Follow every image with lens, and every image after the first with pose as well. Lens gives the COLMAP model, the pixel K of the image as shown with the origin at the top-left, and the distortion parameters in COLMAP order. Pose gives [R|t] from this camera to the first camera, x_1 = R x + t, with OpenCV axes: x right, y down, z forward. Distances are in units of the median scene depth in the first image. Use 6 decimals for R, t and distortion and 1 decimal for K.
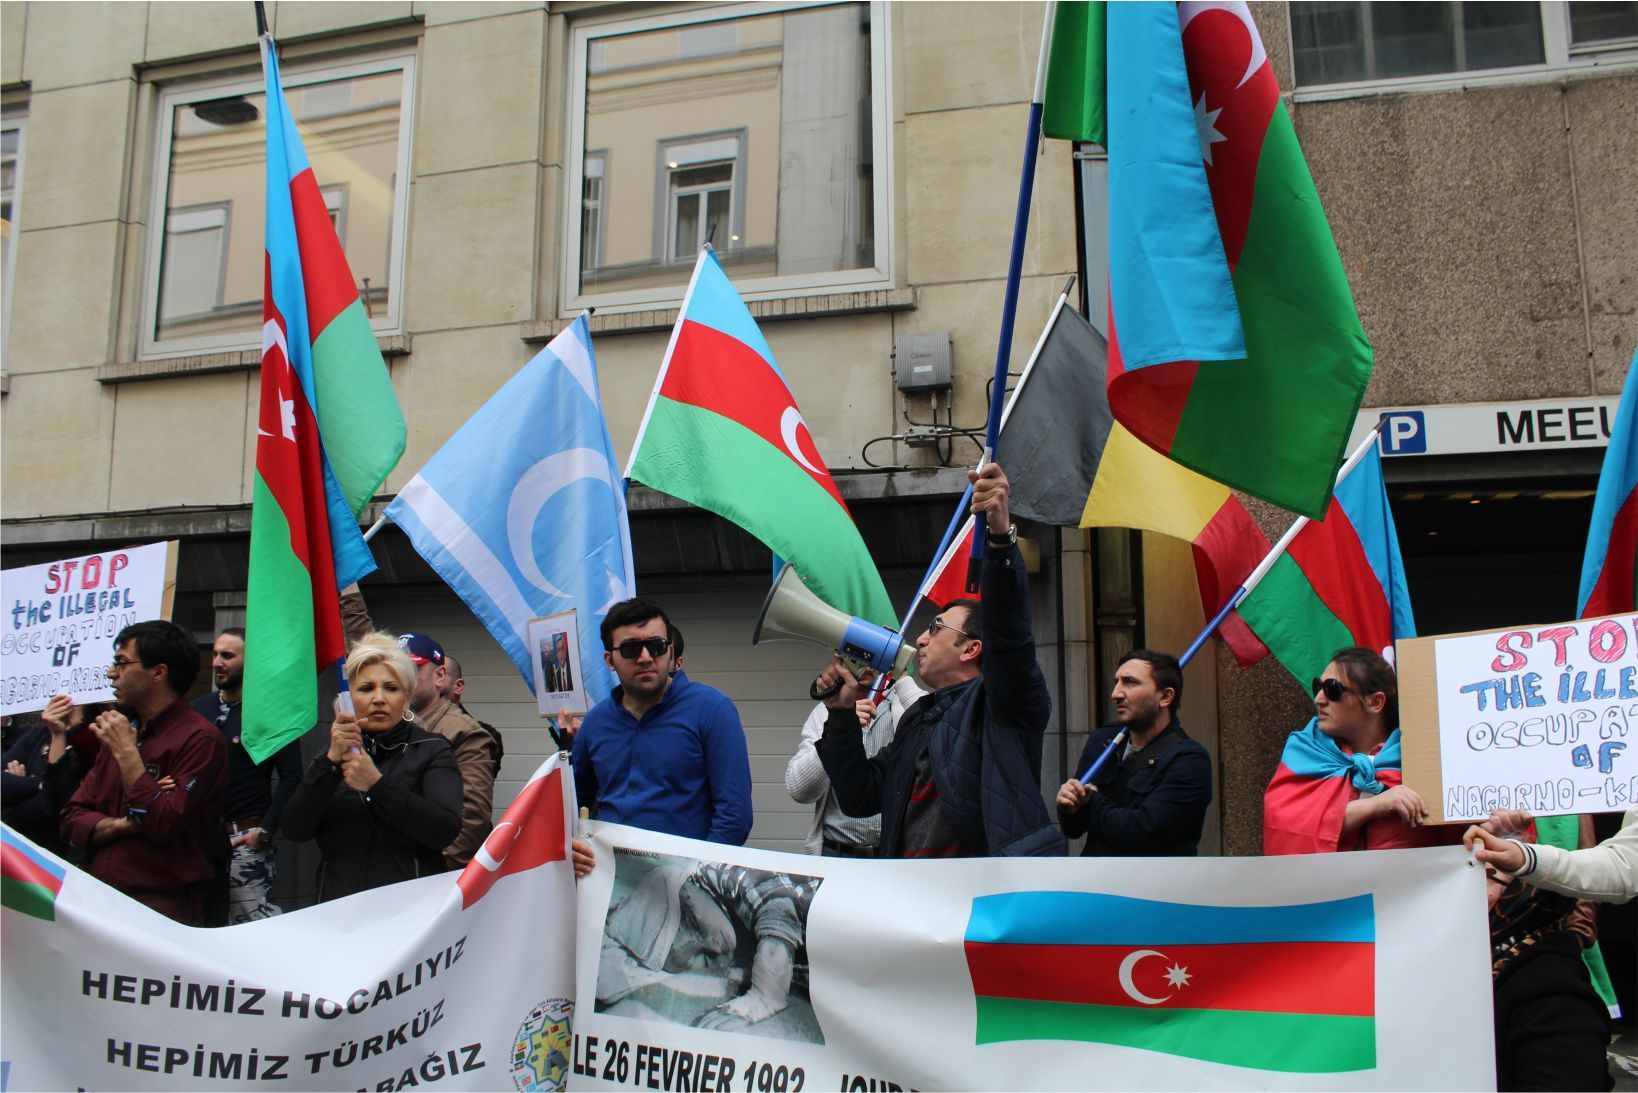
lens RADIAL K [[1502.7, 0, 820.9], [0, 1502.7, 521.3], [0, 0, 1]] dist [-0.156863, 0.239658]
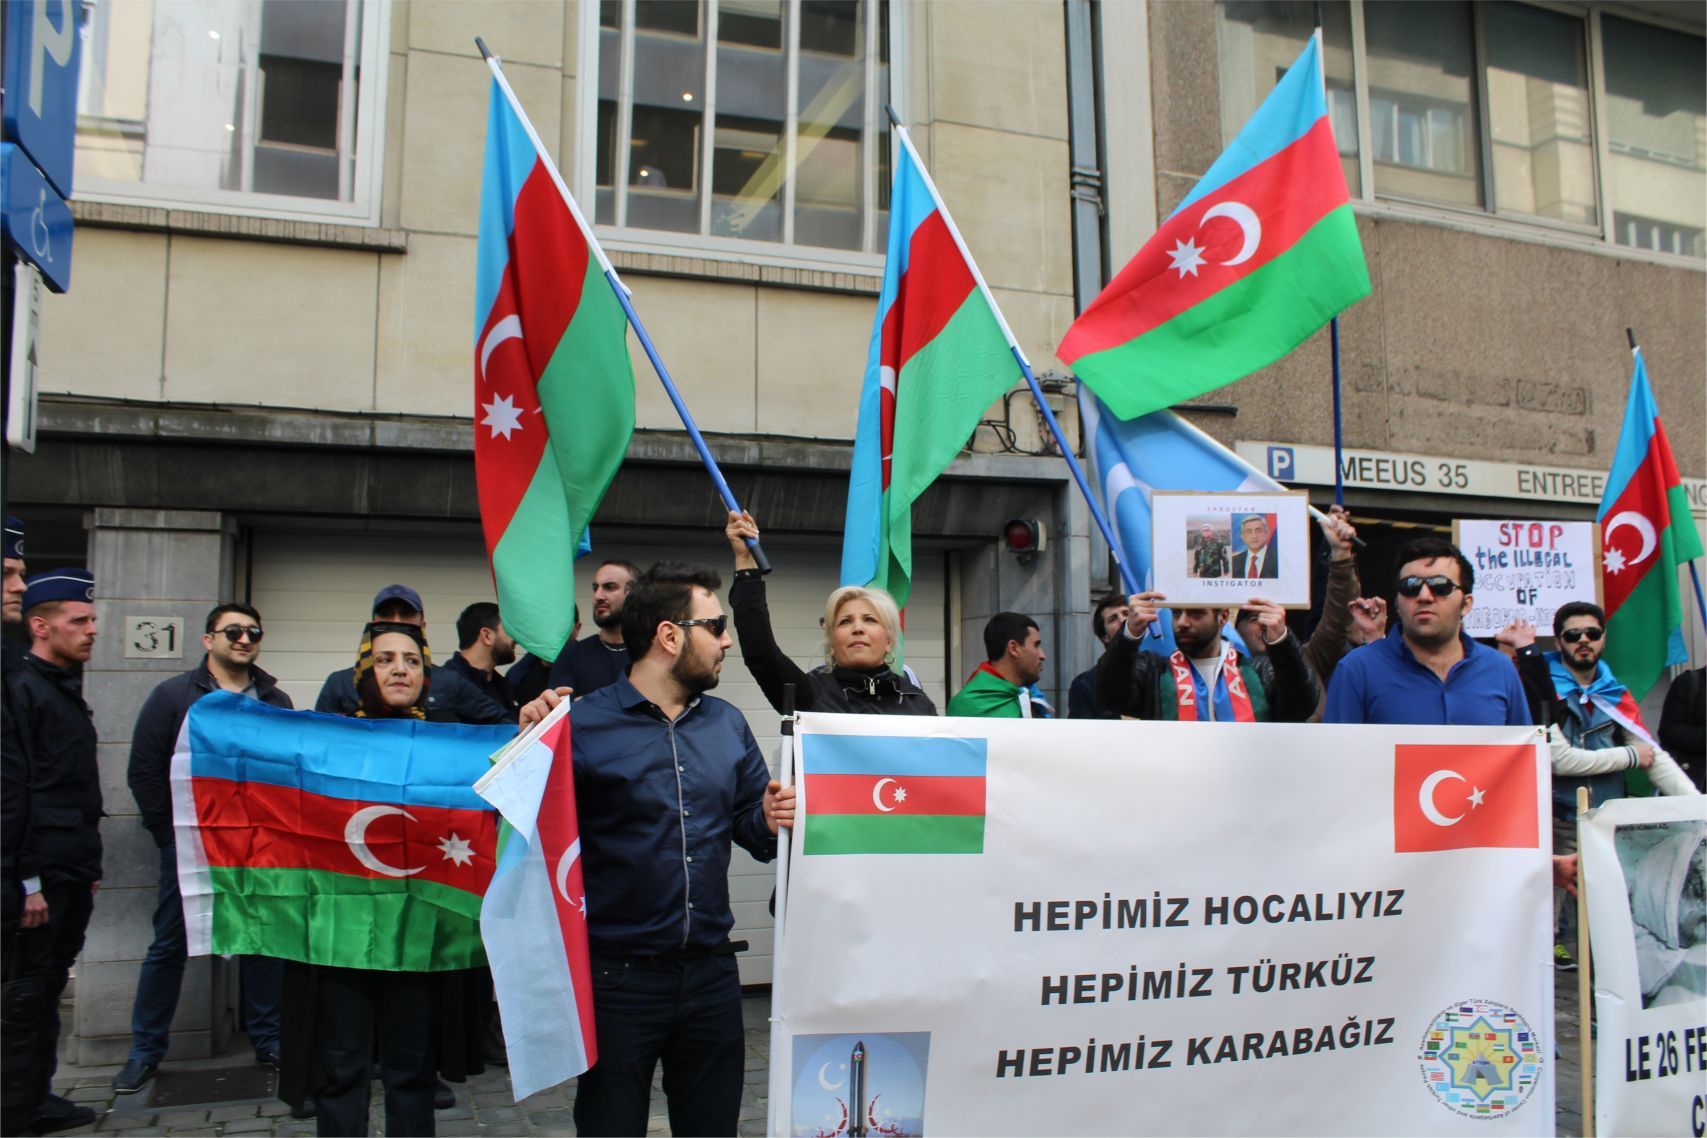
lens RADIAL K [[1564.1, 0, 853.5], [0, 1564.1, 569.0], [0, 0, 1]] dist [-0.101399, 0.116112]
pose [[0.798229, 0.055688, 0.599774, -0.729642], [-0.085772, 0.996079, 0.021670, 0.035561], [-0.596216, -0.068742, 0.799876, 0.126327]]
